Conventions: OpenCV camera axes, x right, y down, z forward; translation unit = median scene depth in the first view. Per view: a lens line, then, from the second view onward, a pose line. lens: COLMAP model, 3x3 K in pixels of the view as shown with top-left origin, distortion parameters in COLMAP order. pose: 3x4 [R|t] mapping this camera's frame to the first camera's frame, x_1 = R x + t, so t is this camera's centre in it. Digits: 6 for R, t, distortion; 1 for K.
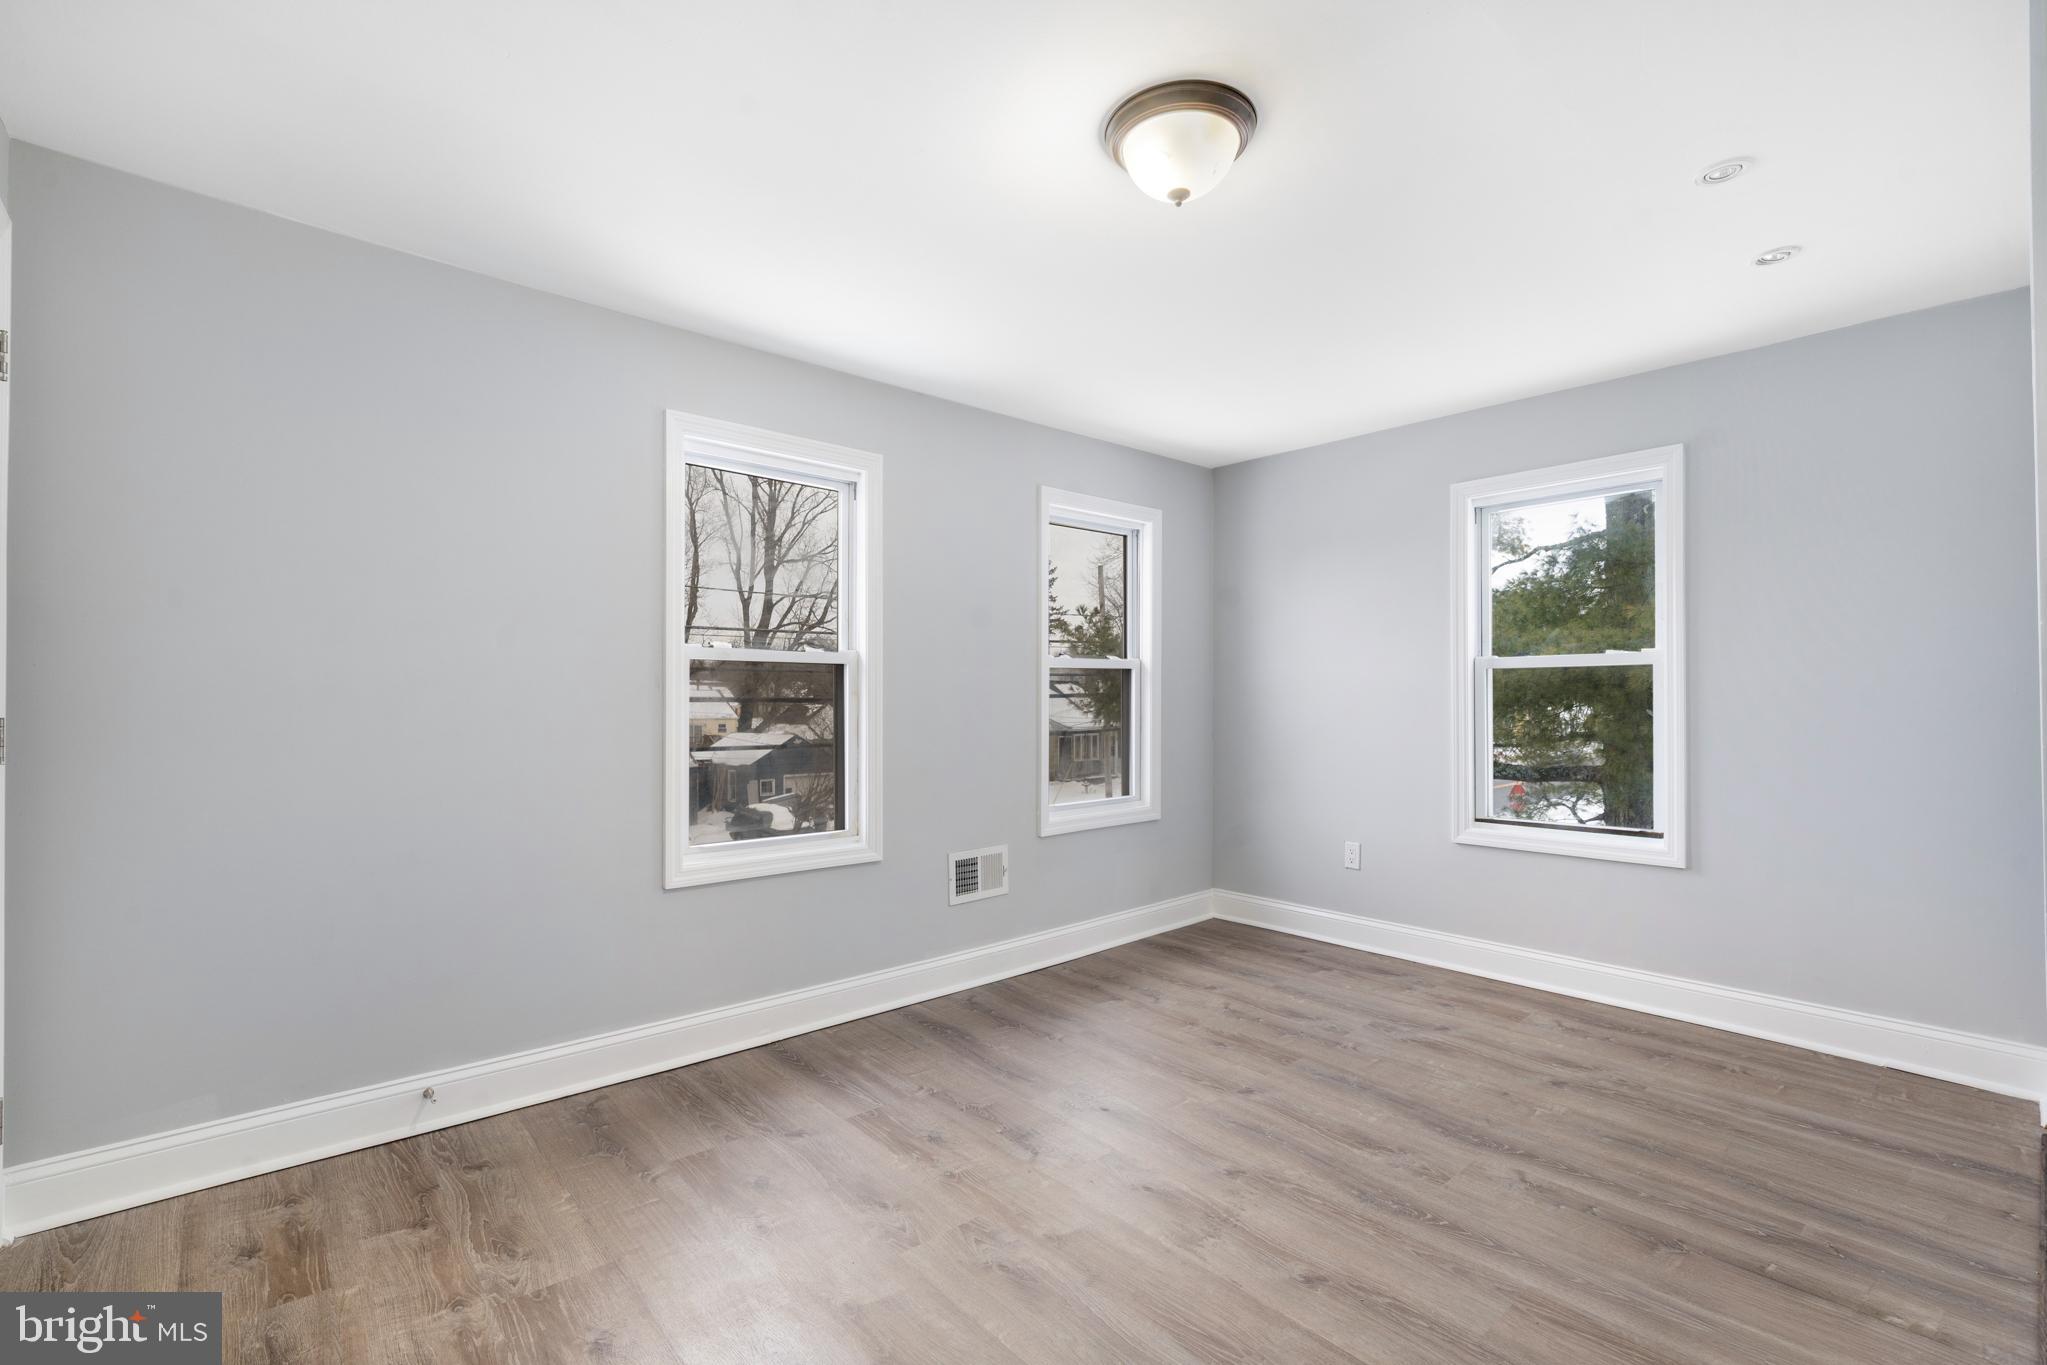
lens RADIAL K [[902.5, 0, 1018.7], [0, 902.5, 693.1], [0, 0, 1]] dist [-0.001833, 0.000113]
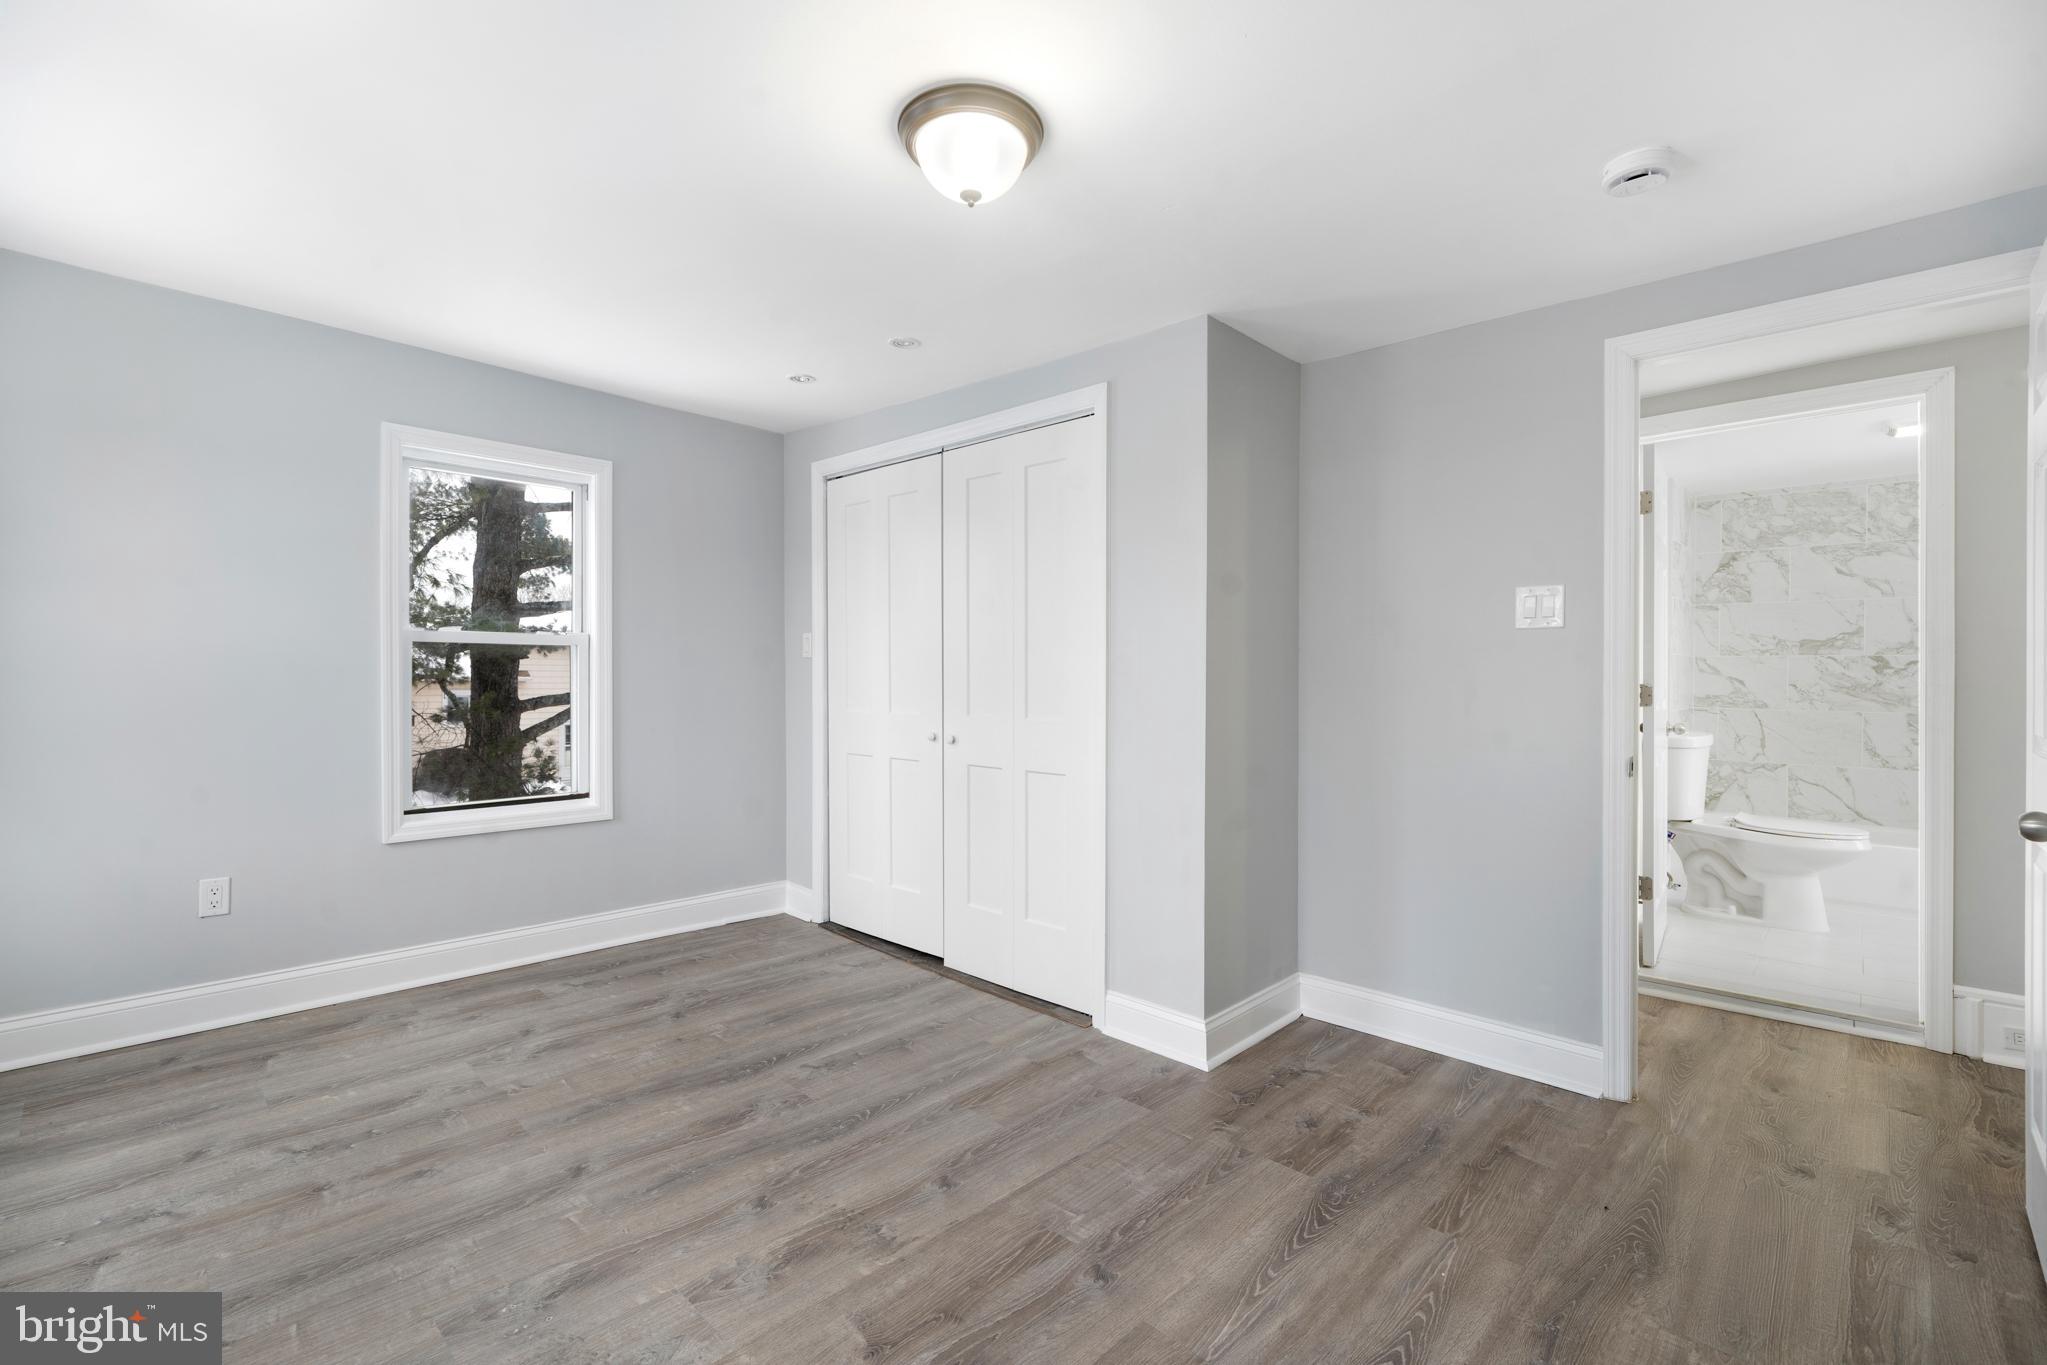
lens RADIAL K [[857.3, 0, 1023.5], [0, 857.3, 682.5], [0, 0, 1]] dist [-0.000956, -0.000156]
pose [[-0.064706, -0.007425, 0.997877, -0.462869], [-0.018104, 0.999816, 0.006265, -0.003065], [-0.997740, -0.017660, -0.064829, 0.581670]]
